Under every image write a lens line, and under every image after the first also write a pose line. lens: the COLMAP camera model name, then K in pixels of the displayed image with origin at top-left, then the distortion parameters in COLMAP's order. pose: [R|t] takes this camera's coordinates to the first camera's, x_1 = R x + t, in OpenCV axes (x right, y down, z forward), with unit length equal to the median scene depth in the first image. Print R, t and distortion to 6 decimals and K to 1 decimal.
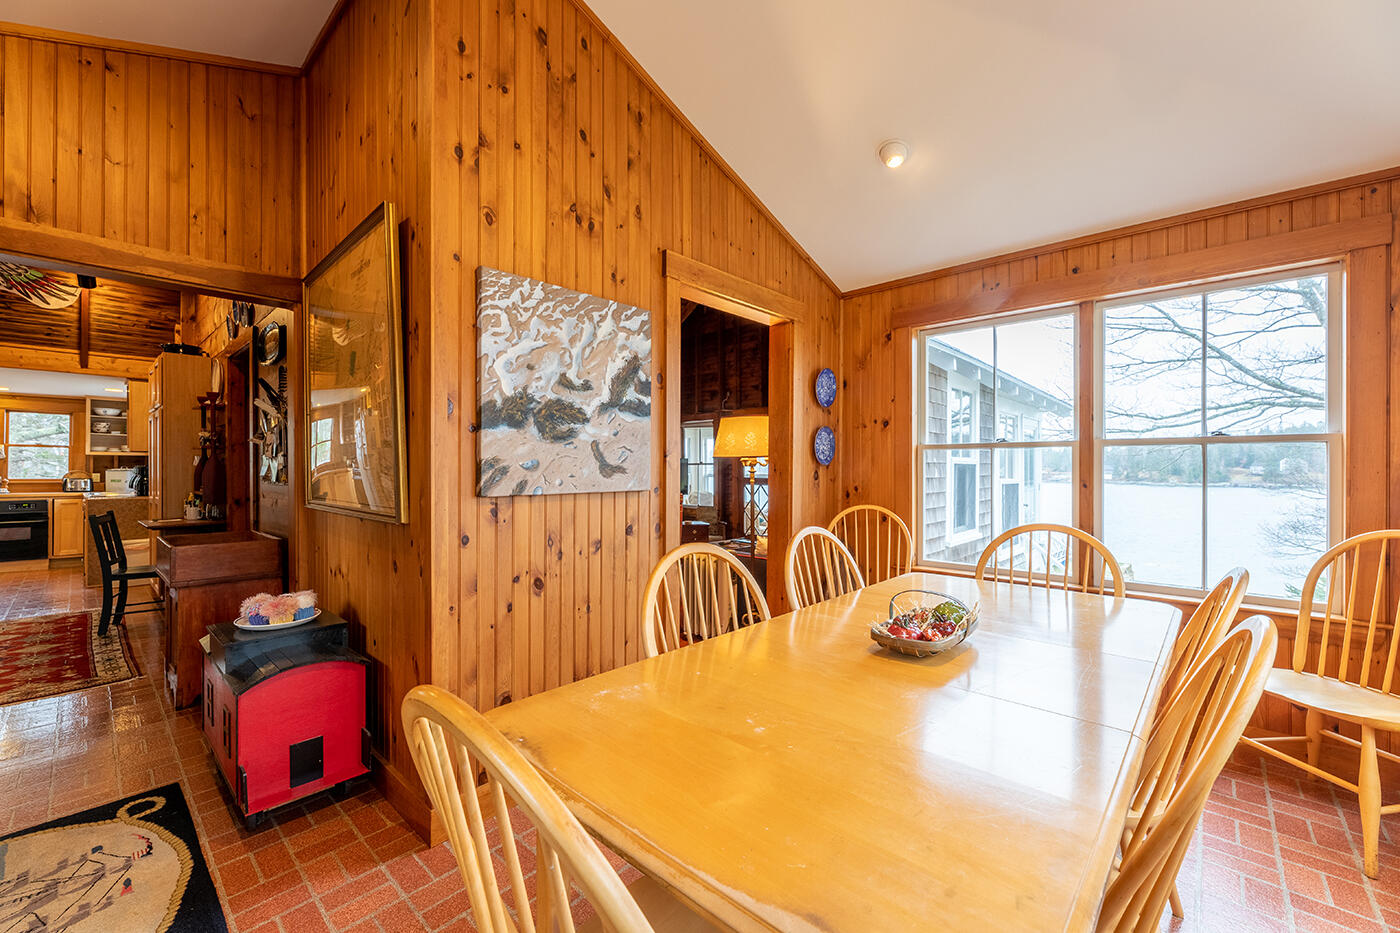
lens RADIAL K [[564.2, 0, 694.6], [0, 564.2, 469.6], [0, 0, 1]] dist [0.001100, -0.000152]
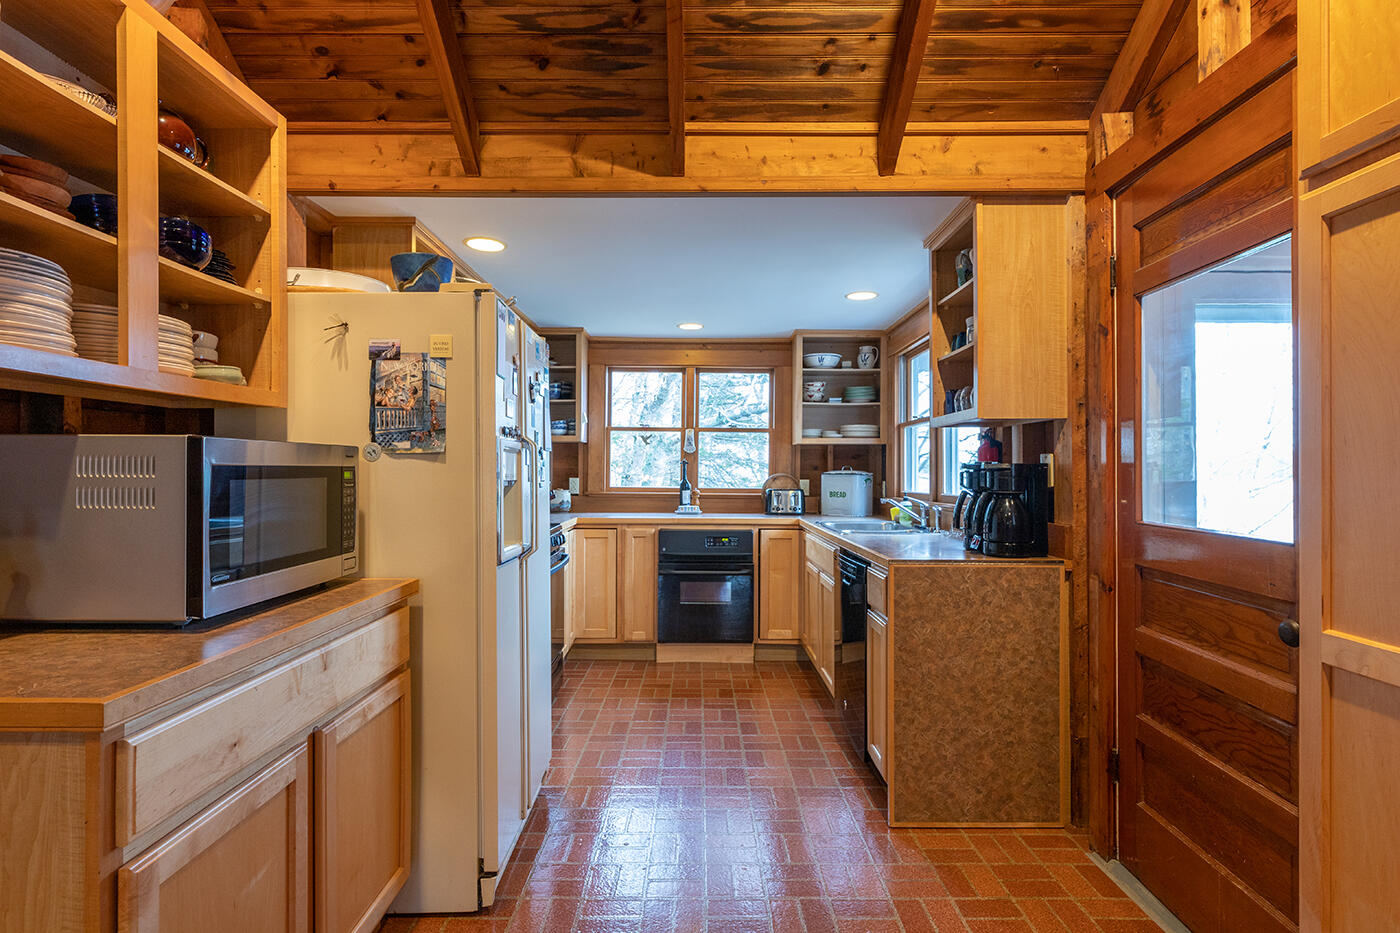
lens RADIAL K [[726.5, 0, 699.9], [0, 726.5, 460.4], [0, 0, 1]] dist [-0.014495, -0.000856]
pose [[0.686947, -0.005702, -0.726686, -0.644073], [-0.002398, 0.999946, -0.010113, -0.003950], [0.726704, 0.008690, 0.686896, 0.469066]]
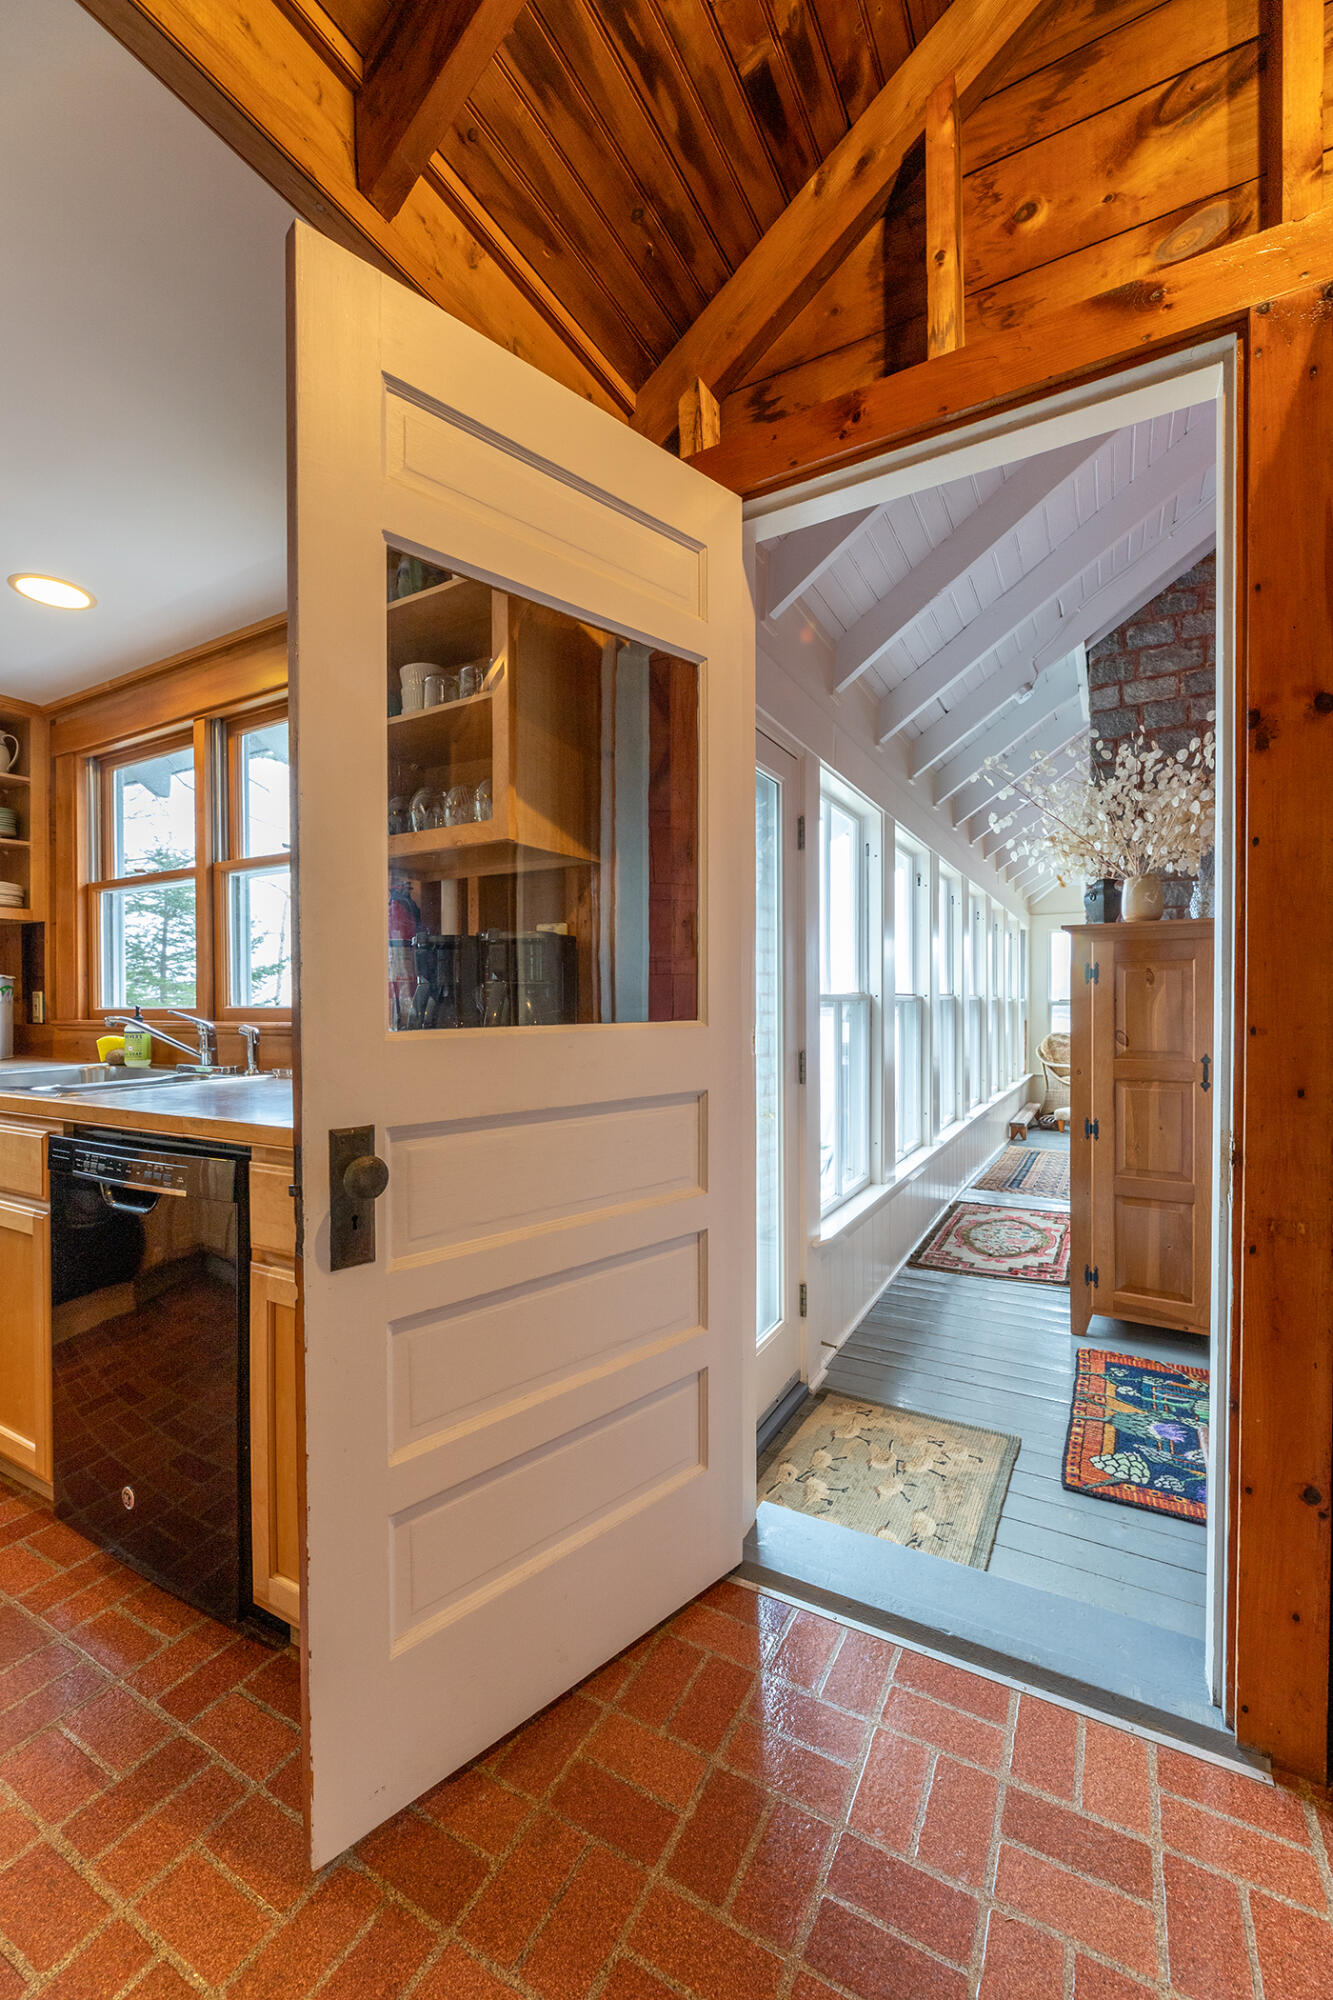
lens RADIAL K [[806.1, 0, 665.7], [0, 806.1, 1007.2], [0, 0, 1]] dist [0.001100, -0.000152]
pose [[0.972124, 0.000367, 0.234468, -0.809806], [-0.003339, 0.999919, 0.012282, 0.010229], [-0.234445, -0.012722, 0.972046, 0.596510]]
